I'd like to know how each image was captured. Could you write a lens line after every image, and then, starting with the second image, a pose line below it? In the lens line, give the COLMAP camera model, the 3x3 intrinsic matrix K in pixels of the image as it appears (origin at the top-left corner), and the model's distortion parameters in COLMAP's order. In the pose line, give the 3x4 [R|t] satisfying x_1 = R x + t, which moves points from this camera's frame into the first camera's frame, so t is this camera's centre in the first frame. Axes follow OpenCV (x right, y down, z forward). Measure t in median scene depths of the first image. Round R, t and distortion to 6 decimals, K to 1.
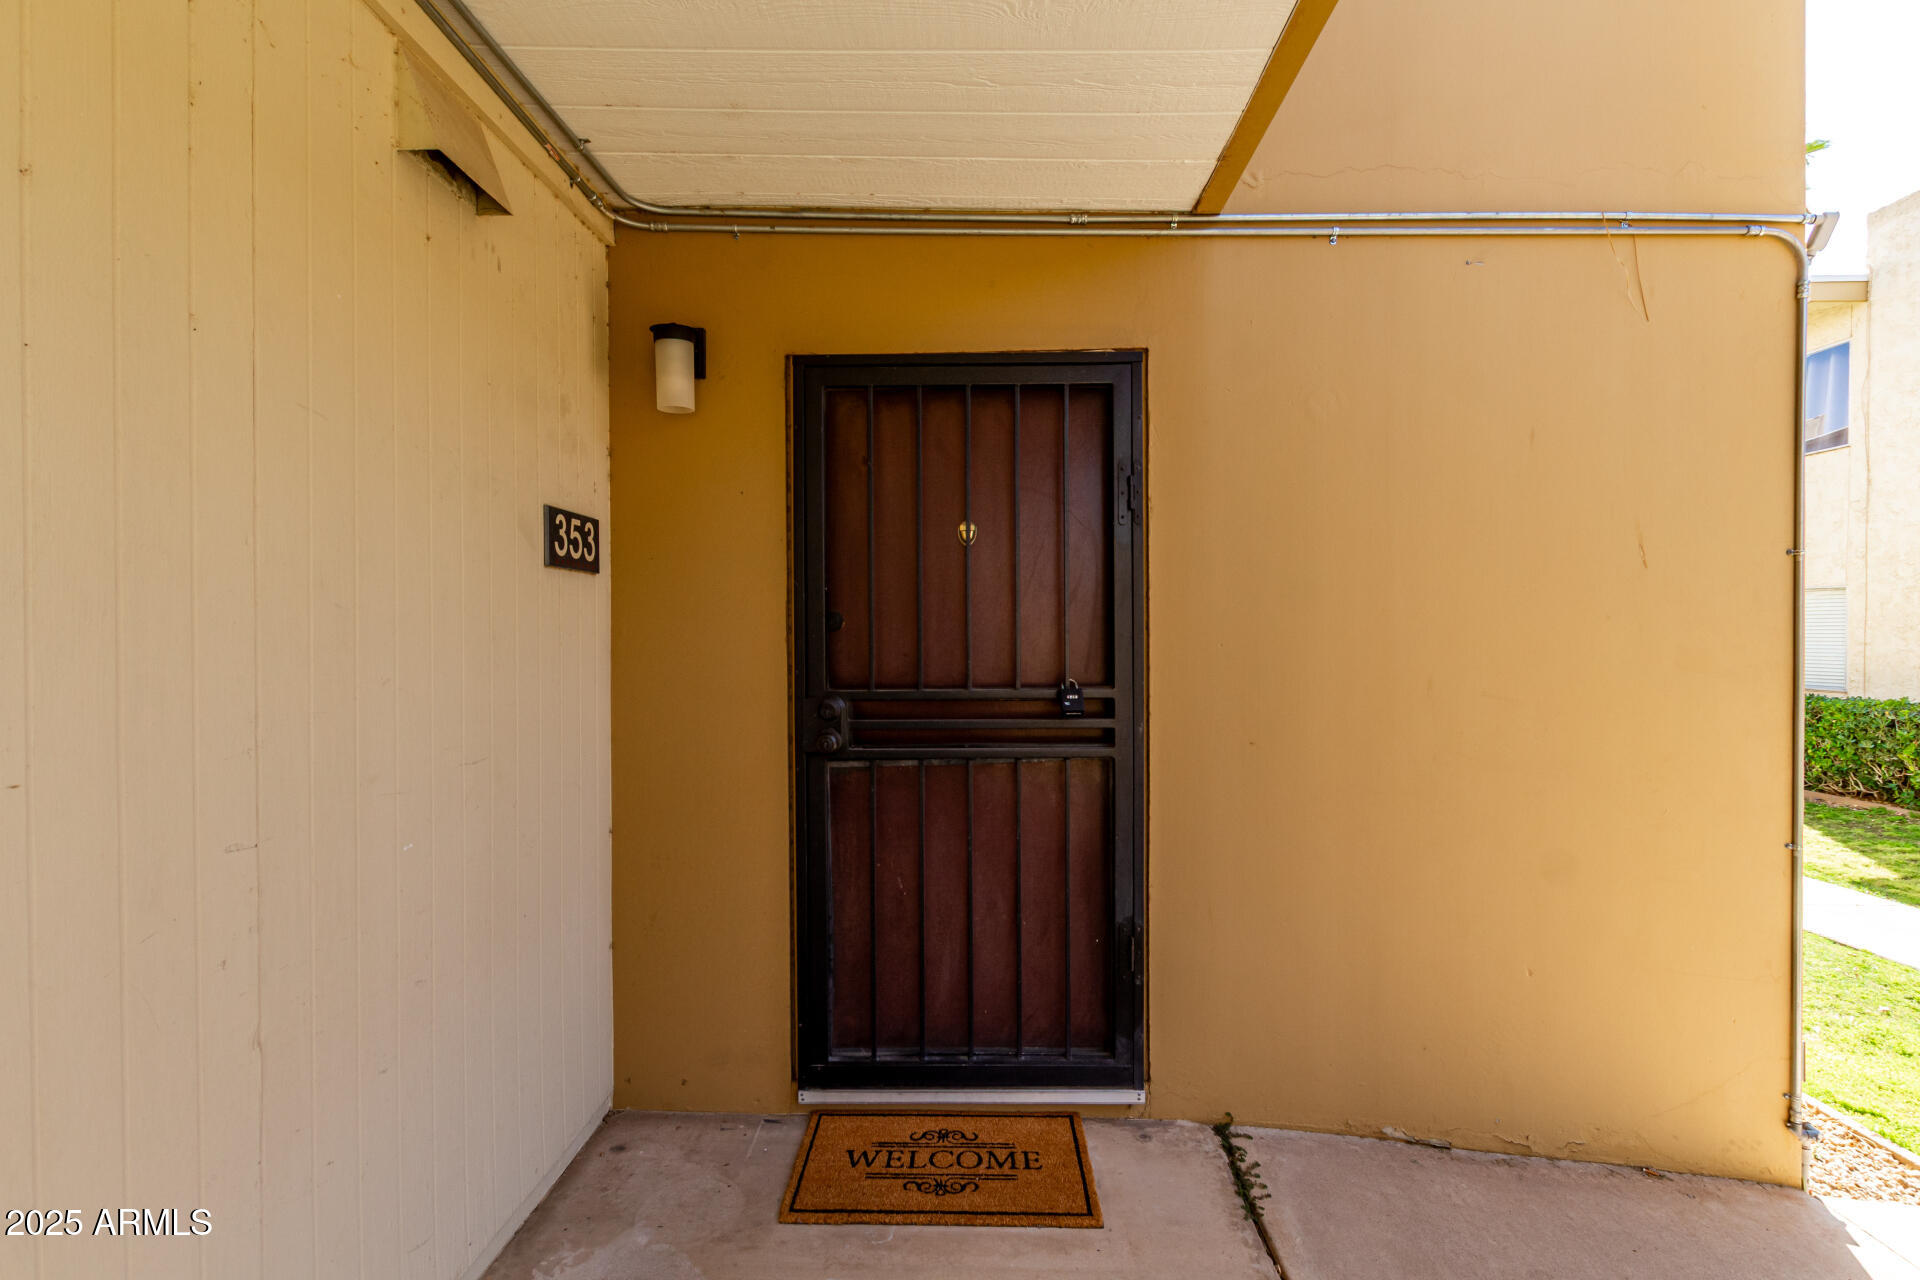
lens RADIAL K [[858.3, 0, 965.1], [0, 858.3, 637.1], [0, 0, 1]] dist [-0.000730, -0.000551]
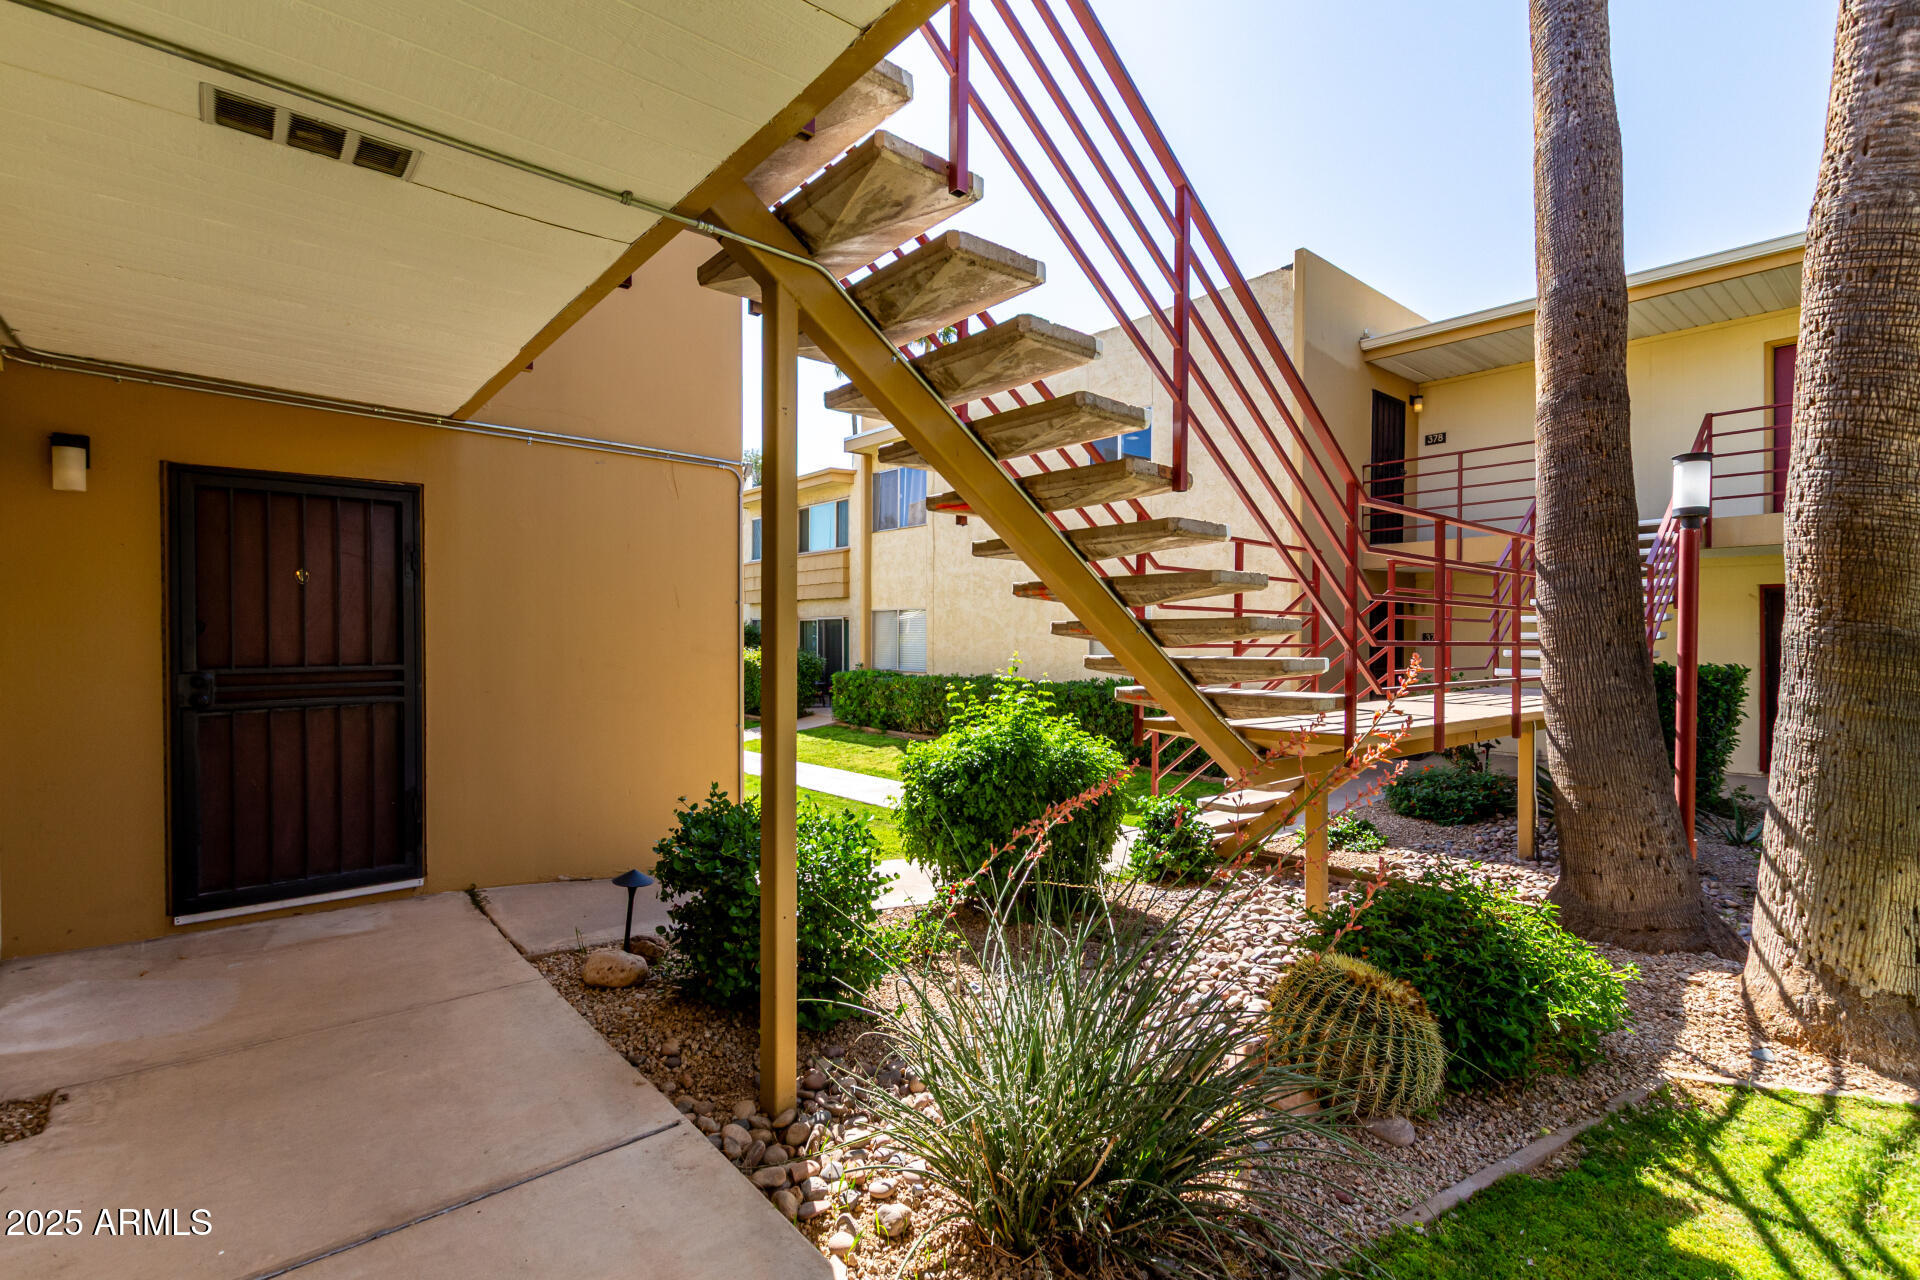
lens RADIAL K [[858.3, 0, 965.3], [0, 858.3, 642.1], [0, 0, 1]] dist [-0.000730, -0.000551]
pose [[0.739188, -0.003114, 0.673492, -0.177463], [0.003161, 0.999994, 0.001155, 0.012434], [-0.673492, 0.001276, 0.739194, -1.192912]]
